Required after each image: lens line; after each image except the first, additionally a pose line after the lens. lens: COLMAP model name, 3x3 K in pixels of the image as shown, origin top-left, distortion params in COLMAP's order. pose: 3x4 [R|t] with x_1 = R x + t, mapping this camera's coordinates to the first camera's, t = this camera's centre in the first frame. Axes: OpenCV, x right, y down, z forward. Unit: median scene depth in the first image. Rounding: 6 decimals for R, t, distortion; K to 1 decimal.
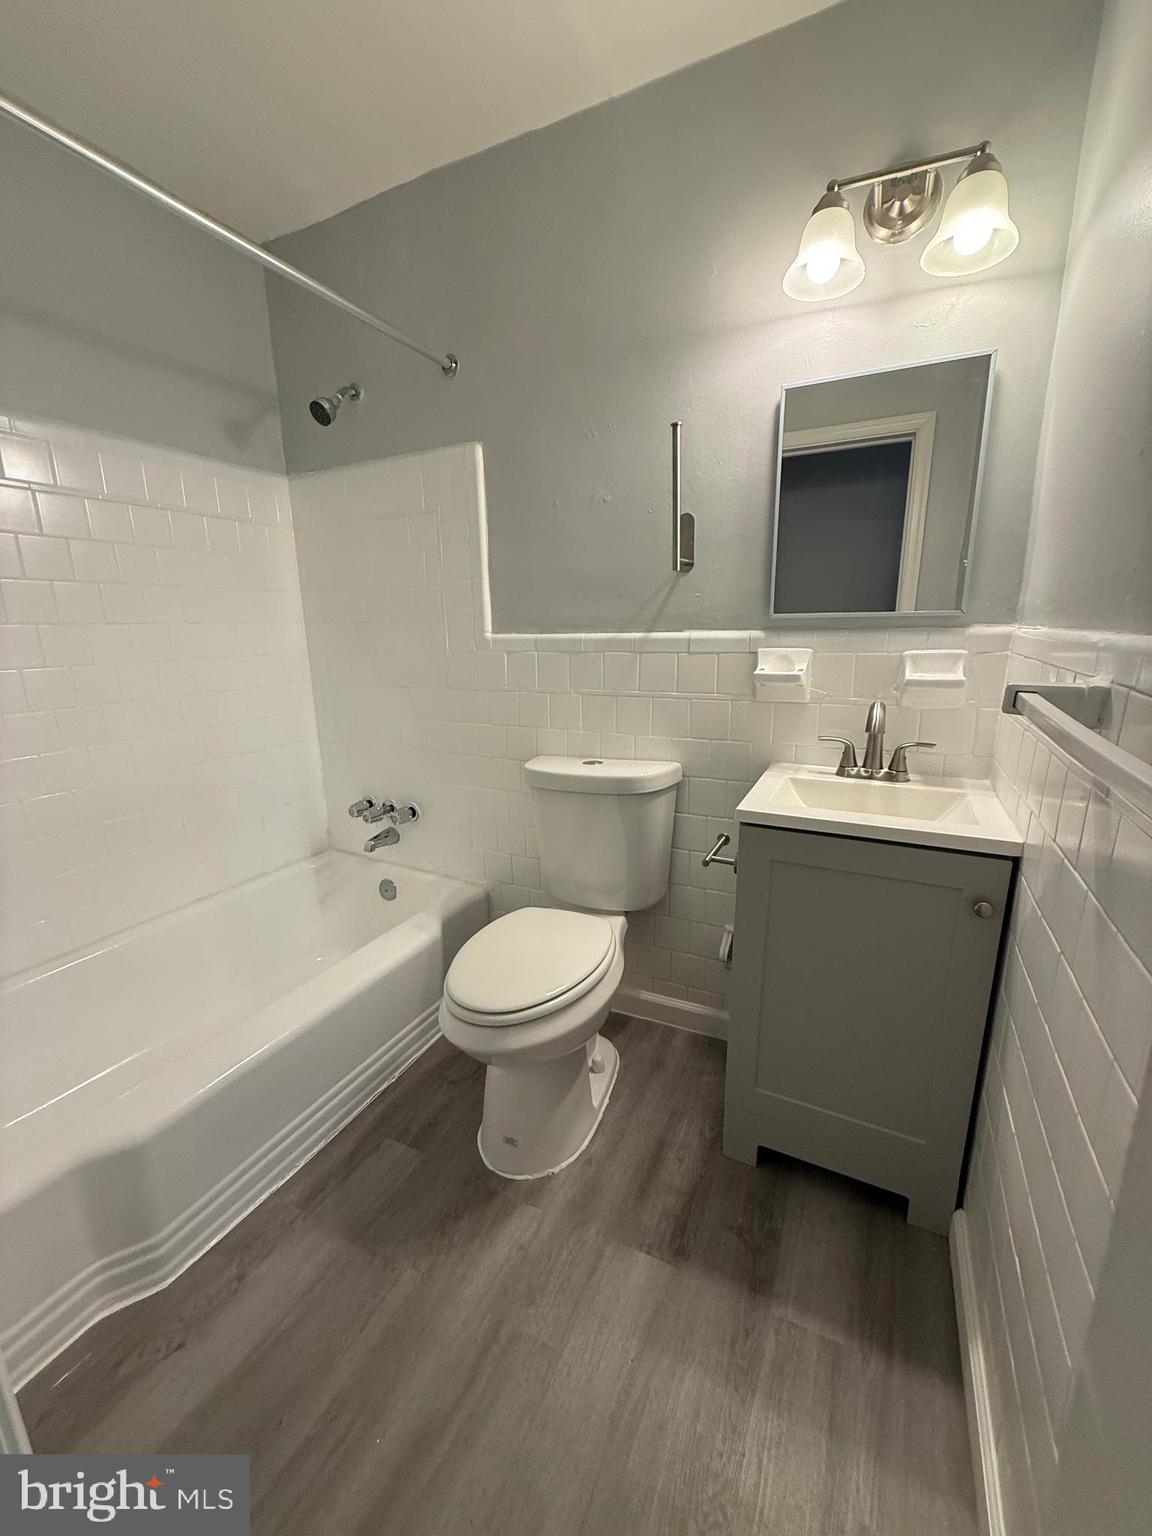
lens RADIAL K [[611.2, 0, 575.3], [0, 611.2, 769.7], [0, 0, 1]] dist [0.000645, -0.000069]
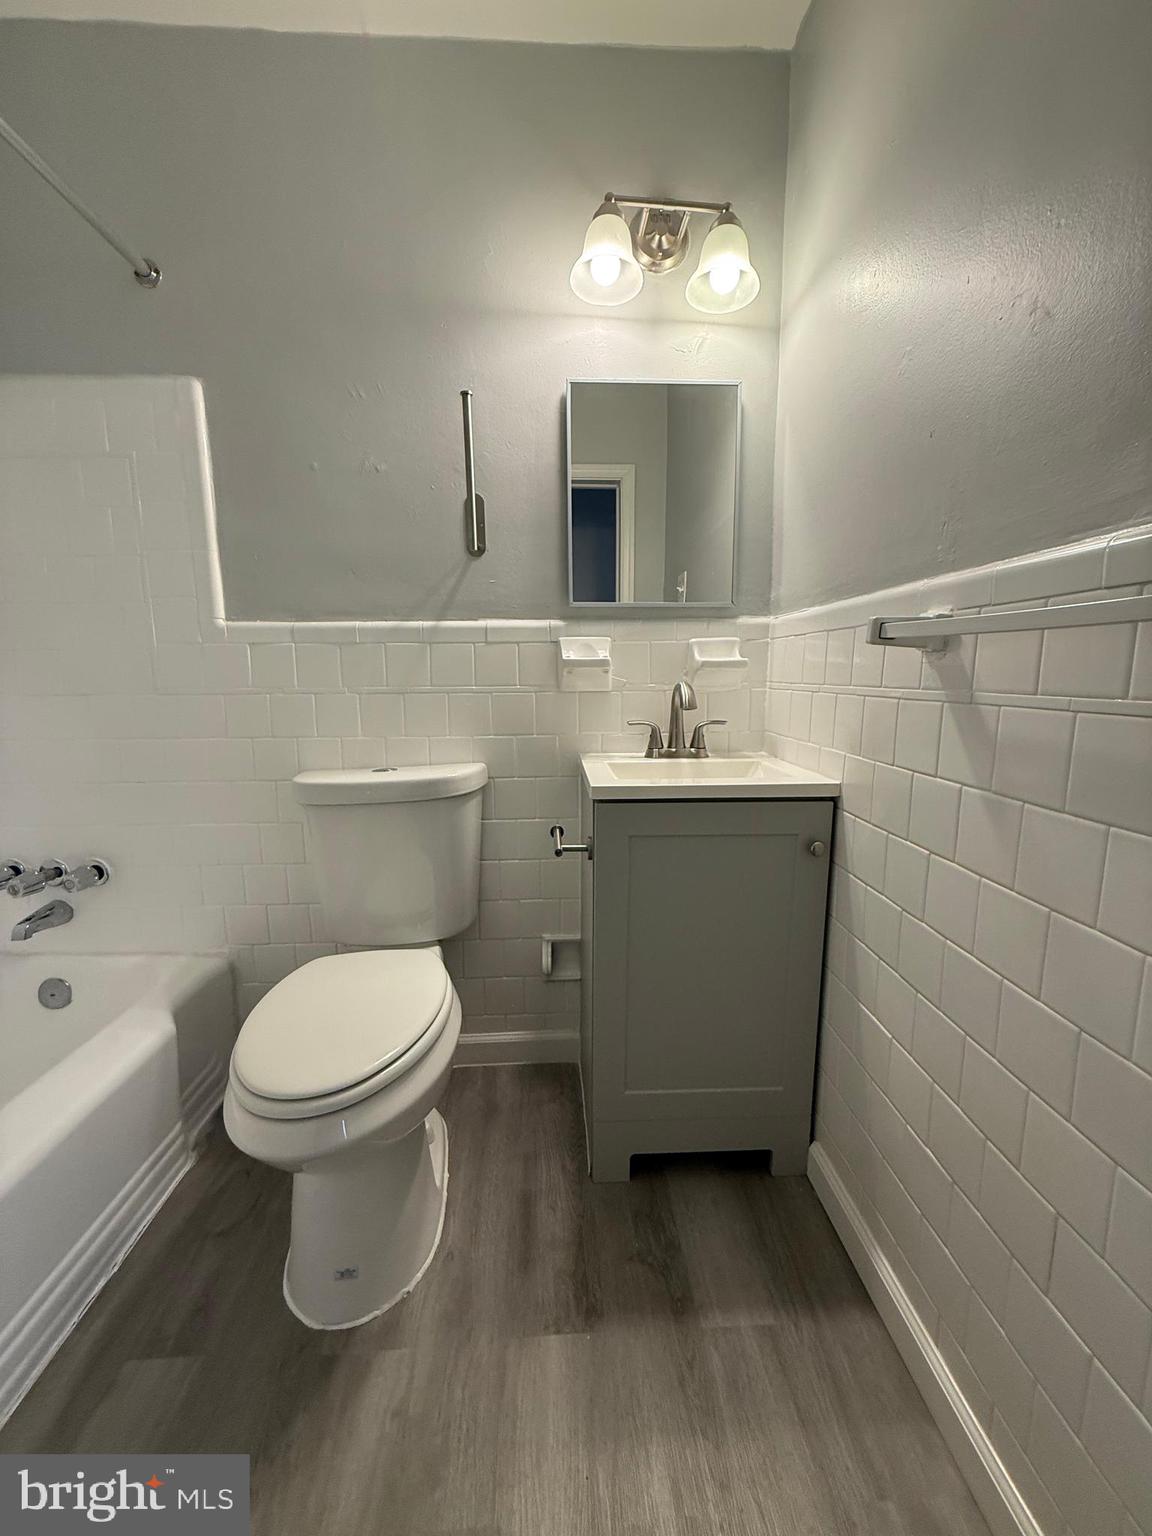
lens RADIAL K [[611.2, 0, 577.8], [0, 611.2, 767.8], [0, 0, 1]] dist [0.000645, -0.000069]
pose [[0.876163, -0.063710, 0.477785, -0.167599], [0.104611, 0.992734, -0.059461, 0.075766], [-0.470526, 0.102079, 0.876462, 0.160114]]
